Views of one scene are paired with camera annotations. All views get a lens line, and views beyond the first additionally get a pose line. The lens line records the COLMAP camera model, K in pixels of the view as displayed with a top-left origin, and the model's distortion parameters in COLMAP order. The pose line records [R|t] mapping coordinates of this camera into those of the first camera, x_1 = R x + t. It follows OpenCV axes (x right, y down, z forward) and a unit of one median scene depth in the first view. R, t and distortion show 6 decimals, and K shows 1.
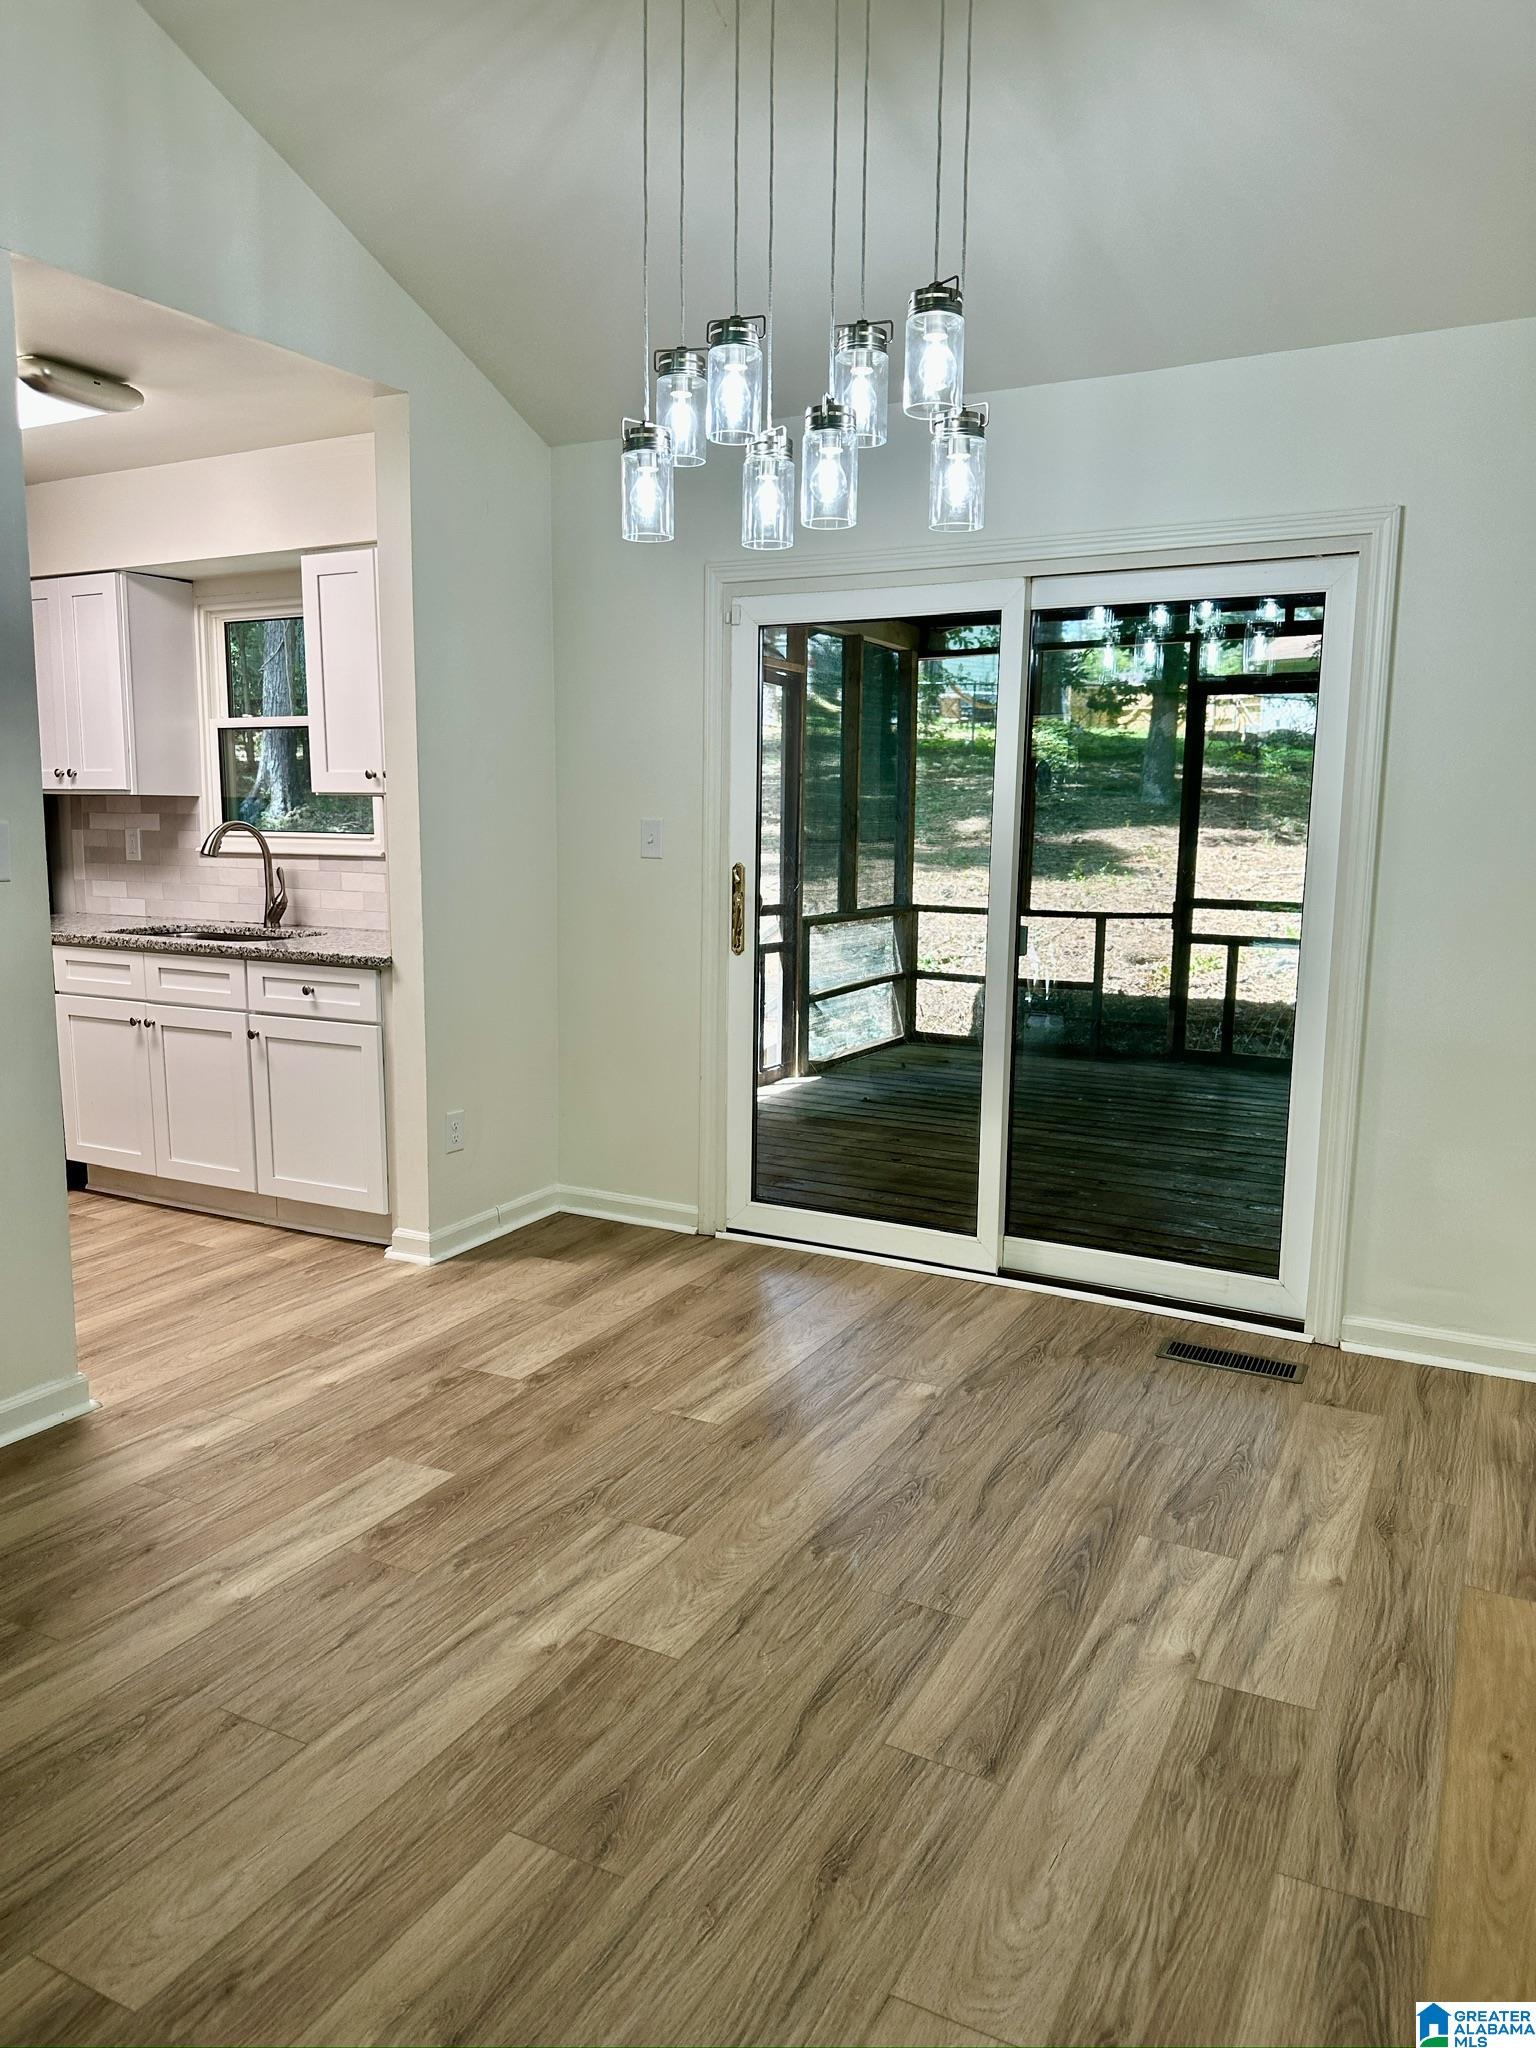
lens RADIAL K [[1474.8, 0, 780.9], [0, 1474.8, 1020.9], [0, 0, 1]] dist [0.034316, -0.046182]
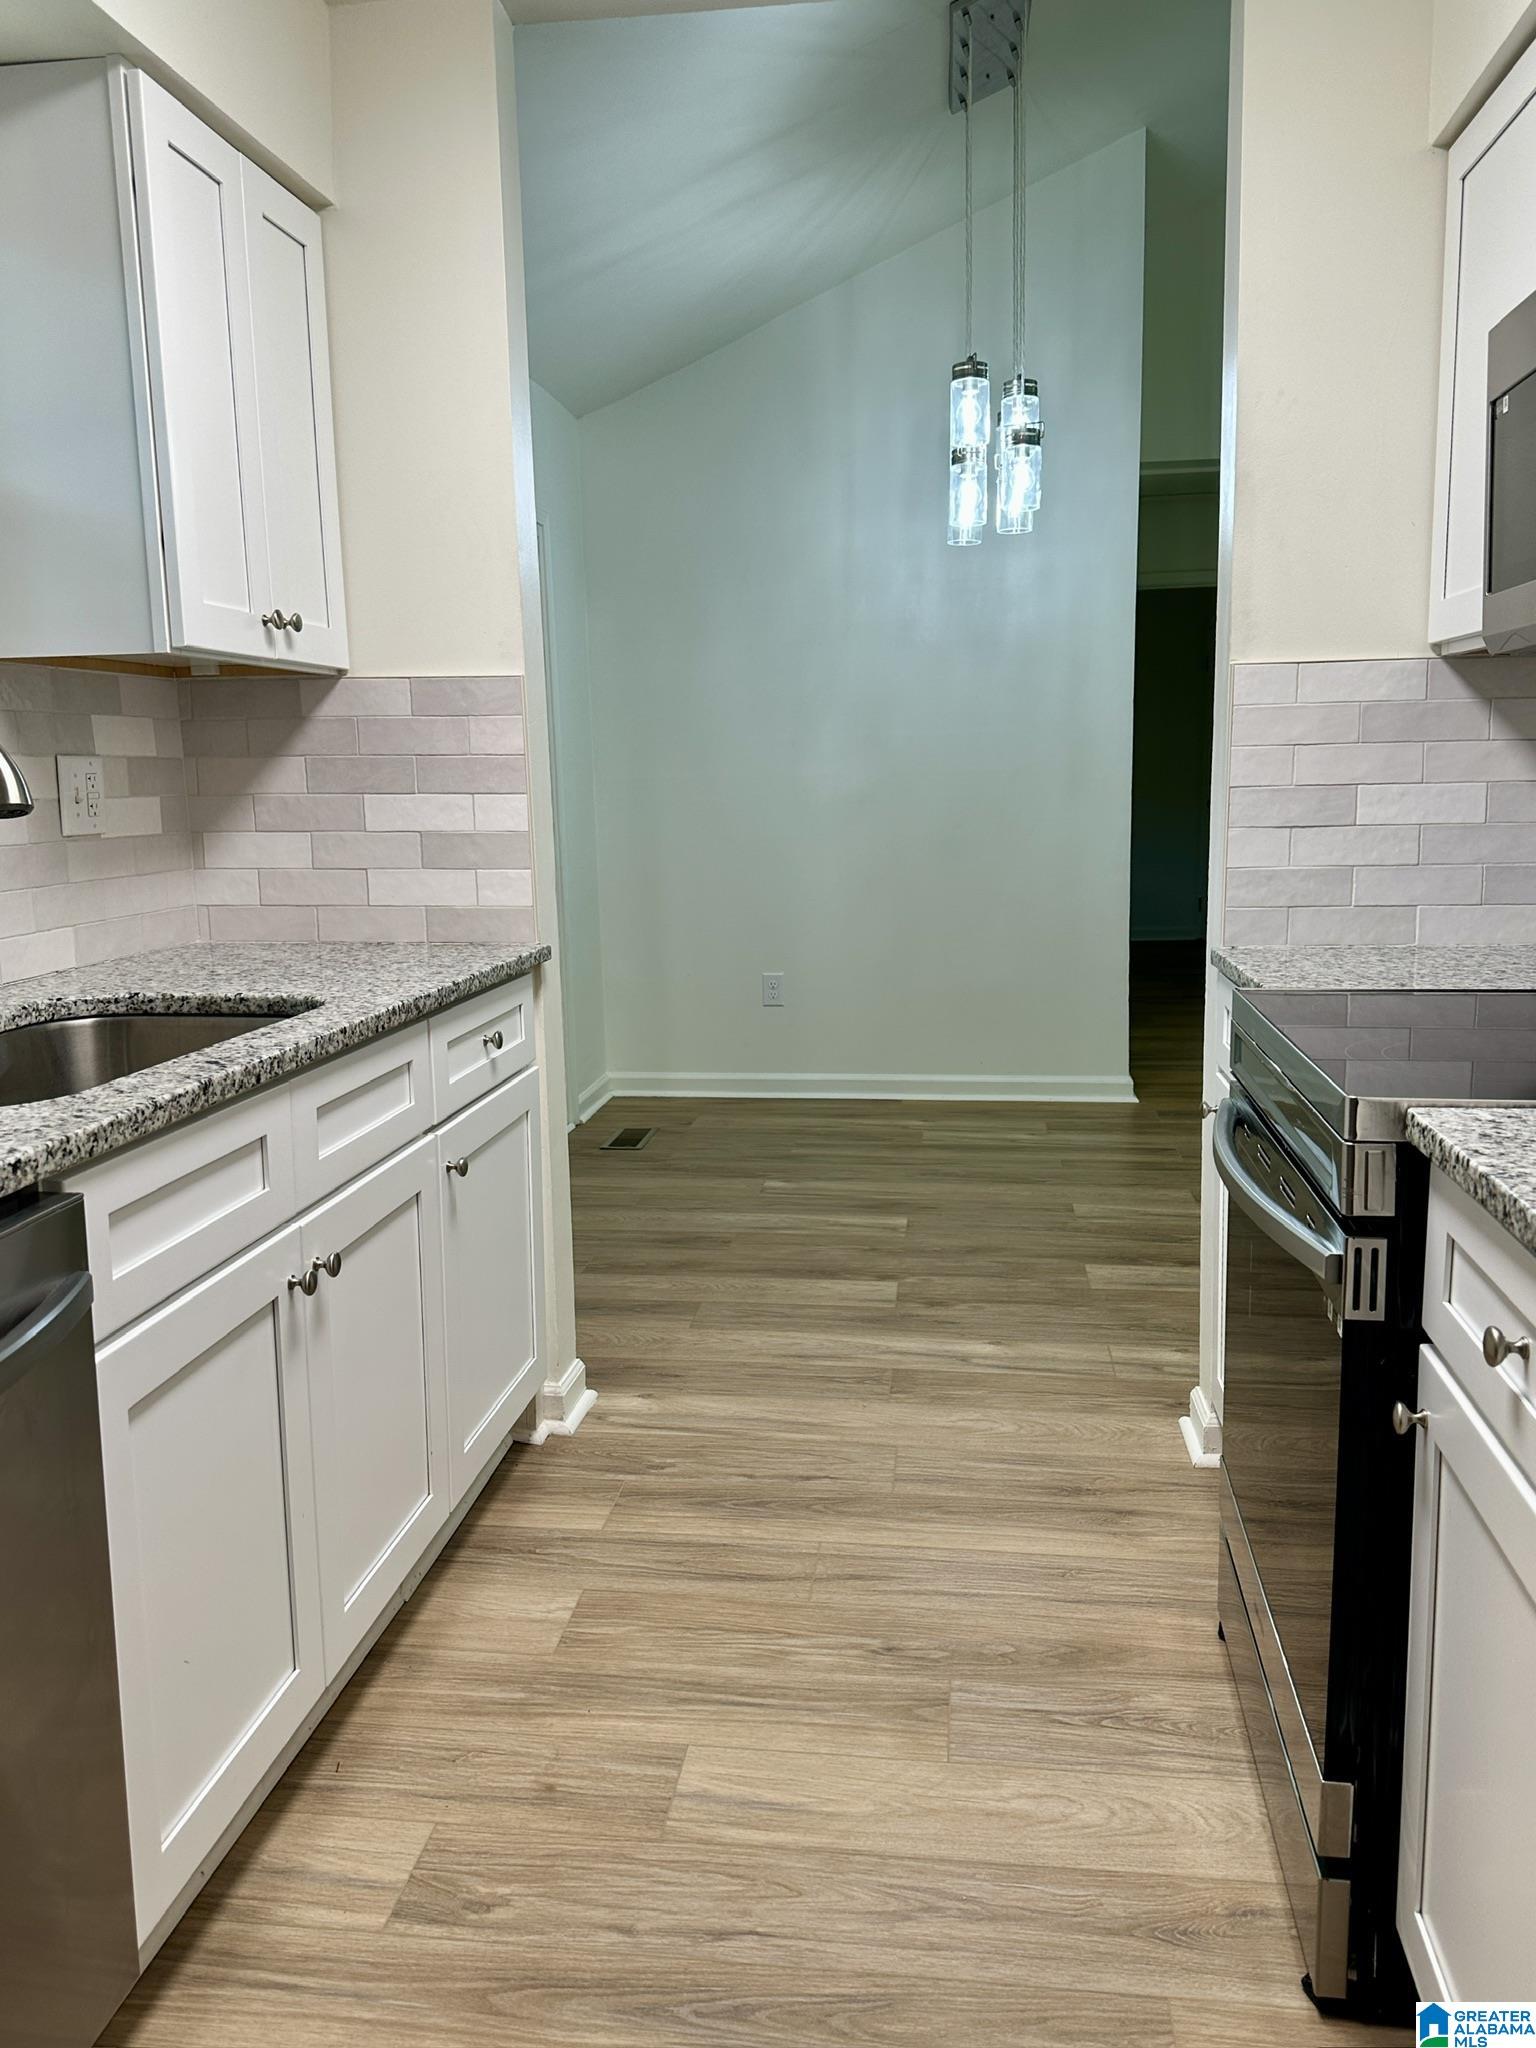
lens RADIAL K [[1604.3, 0, 768.0], [0, 1604.3, 1024.0], [0, 0, 1]] dist [-0.002175, -0.010185]
pose [[-0.362882, -0.142115, 0.920934, -0.819339], [0.144468, 0.967772, 0.206269, -0.121041], [-0.920568, 0.207897, -0.330655, 1.022557]]
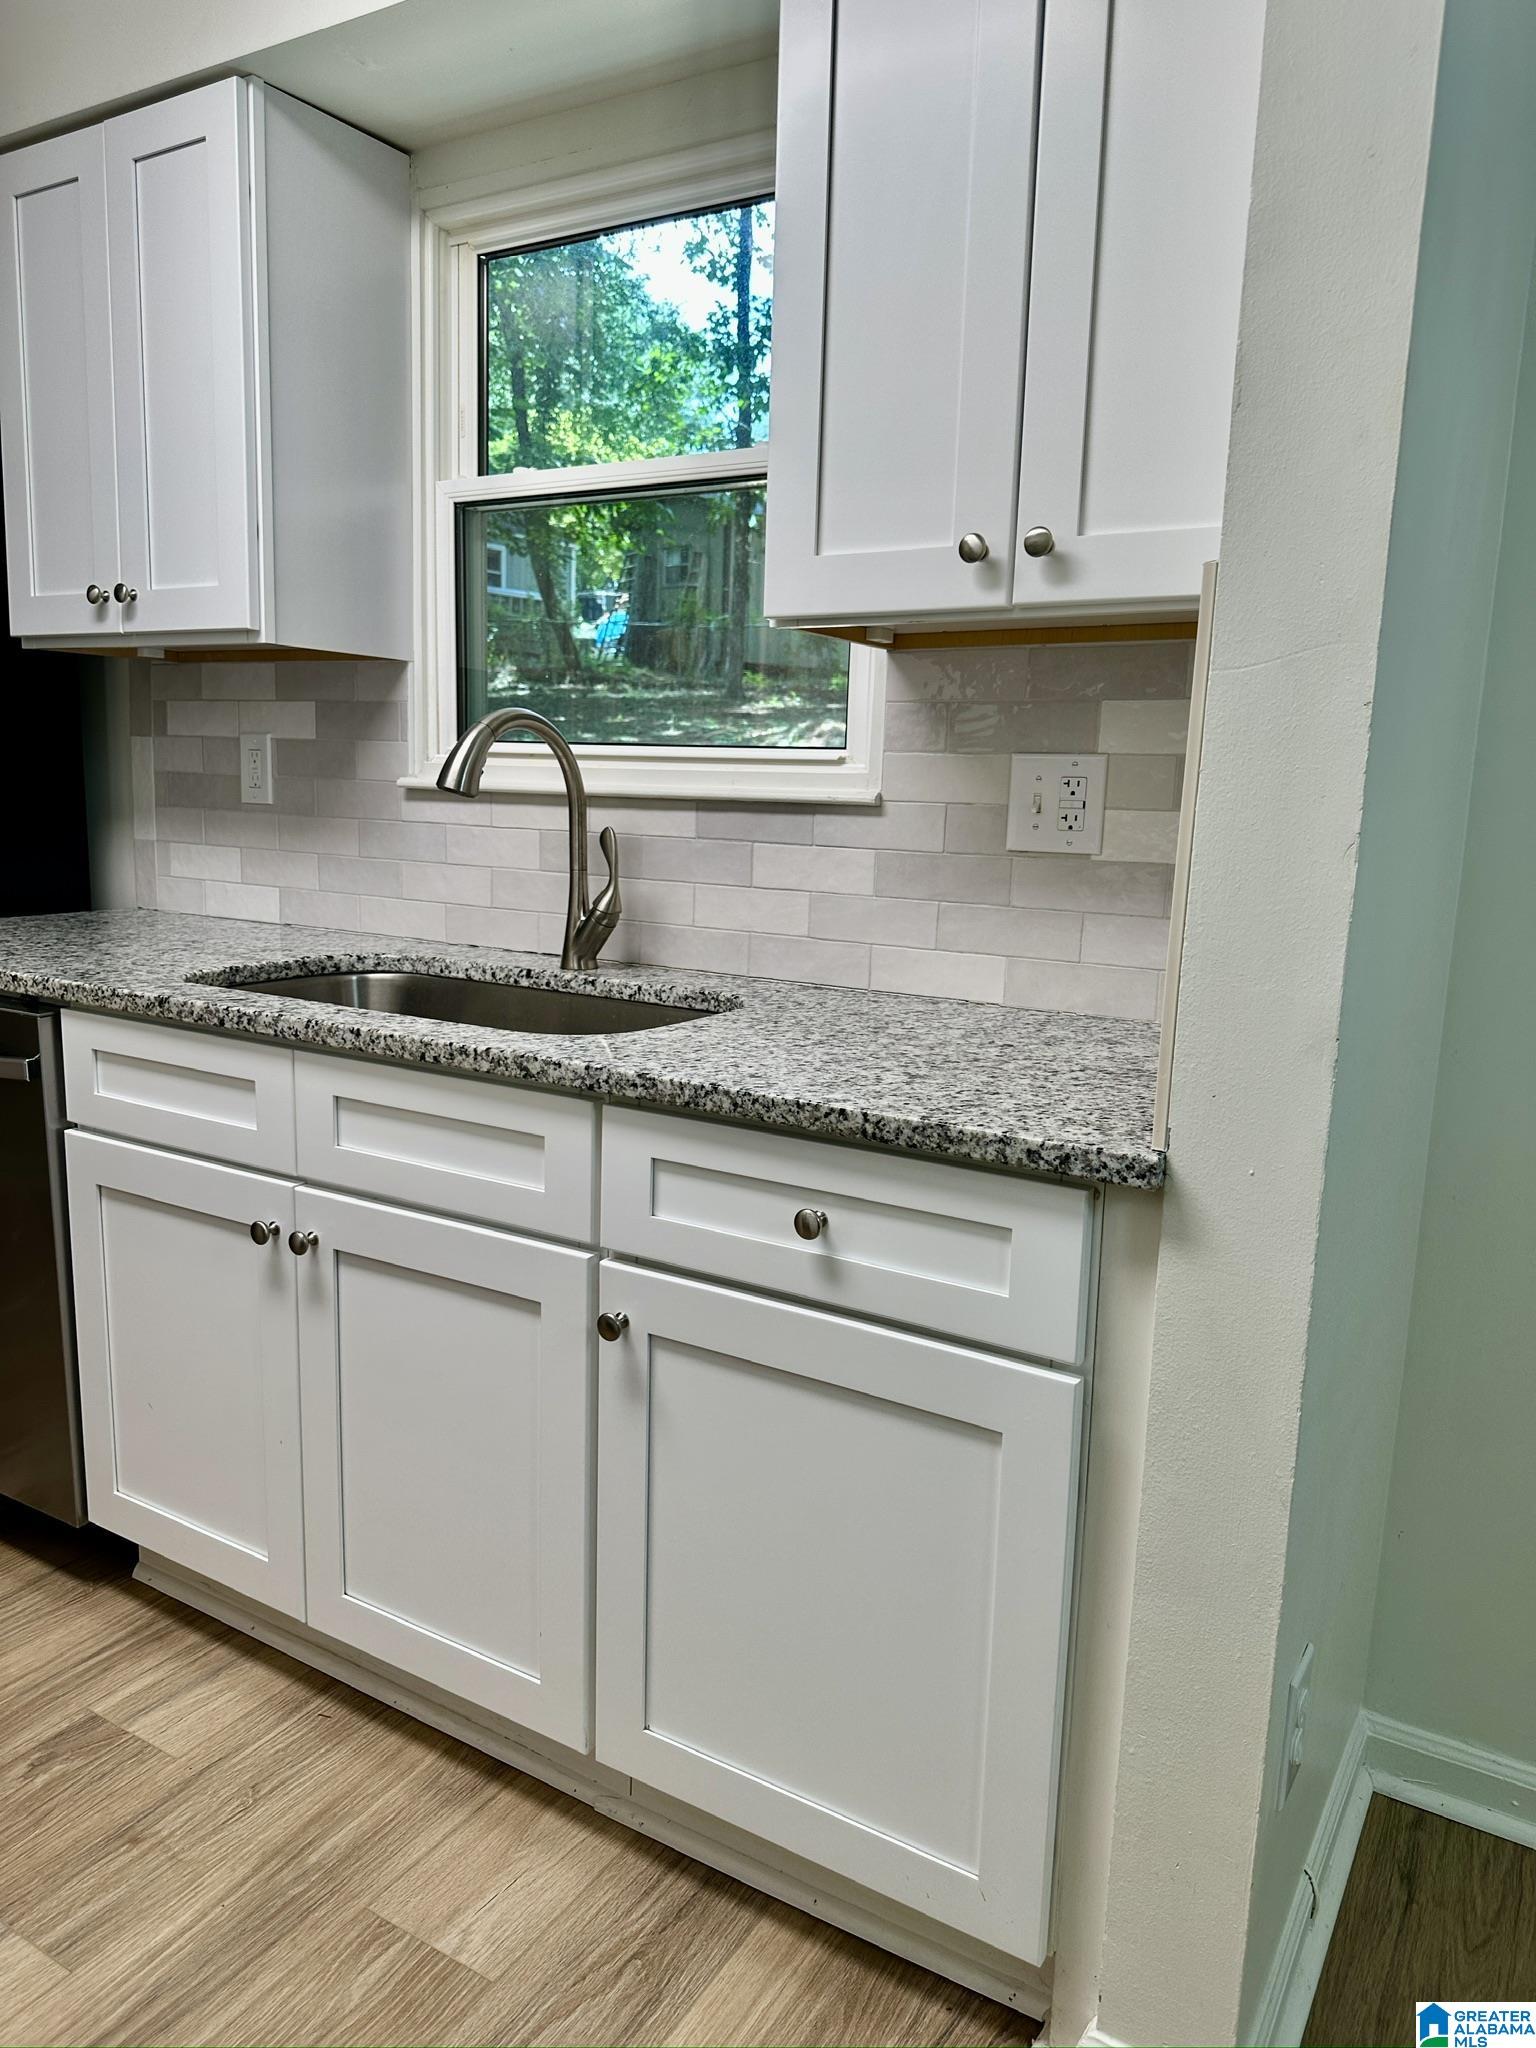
lens RADIAL K [[1474.8, 0, 780.9], [0, 1474.8, 1020.9], [0, 0, 1]] dist [0.034316, -0.046182]
pose [[0.998169, 0.033987, -0.050044, -0.292296], [-0.032877, 0.999198, 0.022855, -0.066151], [0.050781, -0.021168, 0.998485, 0.642108]]
